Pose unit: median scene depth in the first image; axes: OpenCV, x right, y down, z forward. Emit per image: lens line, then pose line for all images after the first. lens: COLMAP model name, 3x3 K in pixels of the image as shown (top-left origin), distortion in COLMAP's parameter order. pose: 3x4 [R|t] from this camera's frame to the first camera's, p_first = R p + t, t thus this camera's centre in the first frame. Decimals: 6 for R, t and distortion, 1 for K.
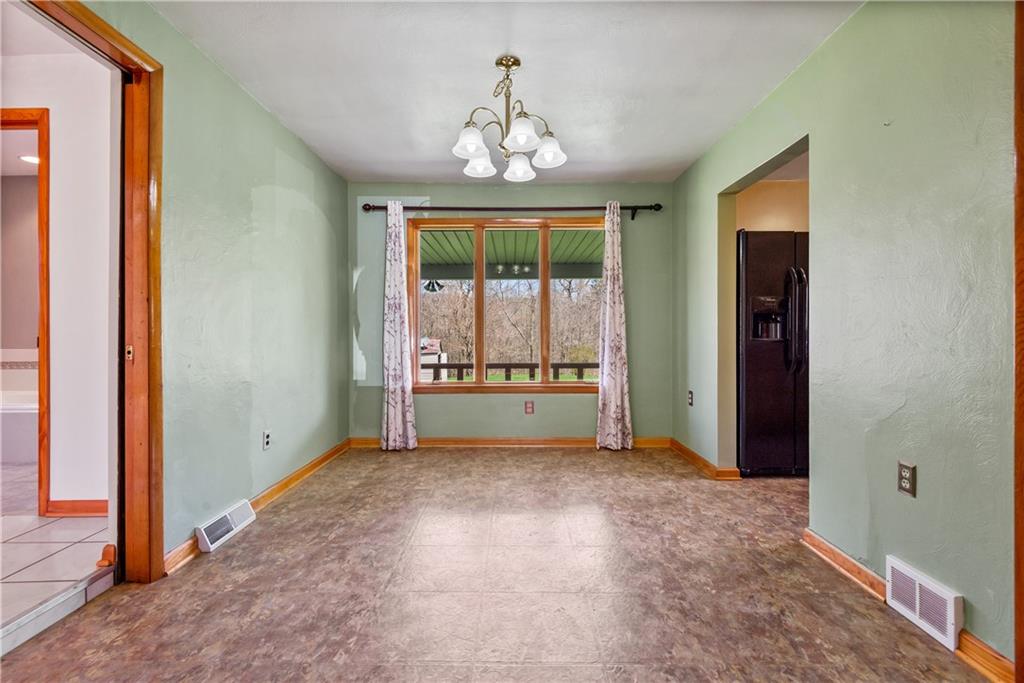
lens RADIAL K [[476.0, 0, 514.5], [0, 476.0, 335.7], [0, 0, 1]] dist [0.004496, -0.001556]
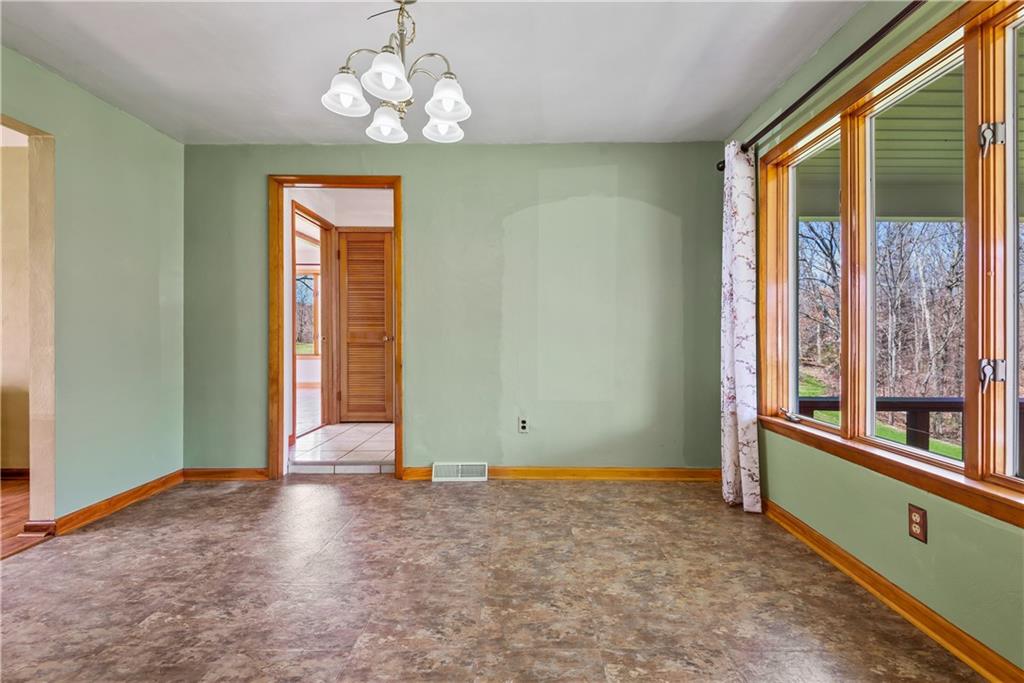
lens RADIAL K [[476.0, 0, 533.4], [0, 476.0, 334.0], [0, 0, 1]] dist [0.004496, -0.001556]
pose [[-0.003938, 0.000113, -0.999992, 0.679466], [-0.010431, 0.999946, 0.000155, -0.006115], [0.999938, 0.010432, -0.003937, 1.067979]]
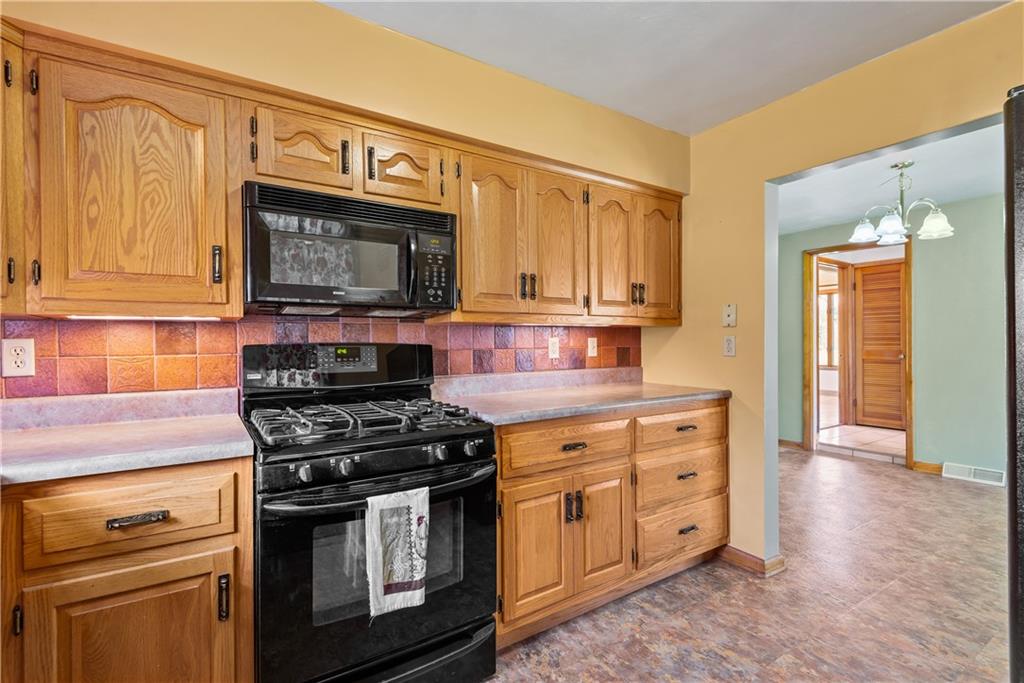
lens RADIAL K [[476.0, 0, 514.6], [0, 476.0, 343.6], [0, 0, 1]] dist [0.004496, -0.001556]
pose [[-0.843449, 0.007166, -0.537162, 1.450110], [-0.000499, 0.999900, 0.014123, -0.071430], [0.537209, 0.012180, -0.843361, 1.362239]]
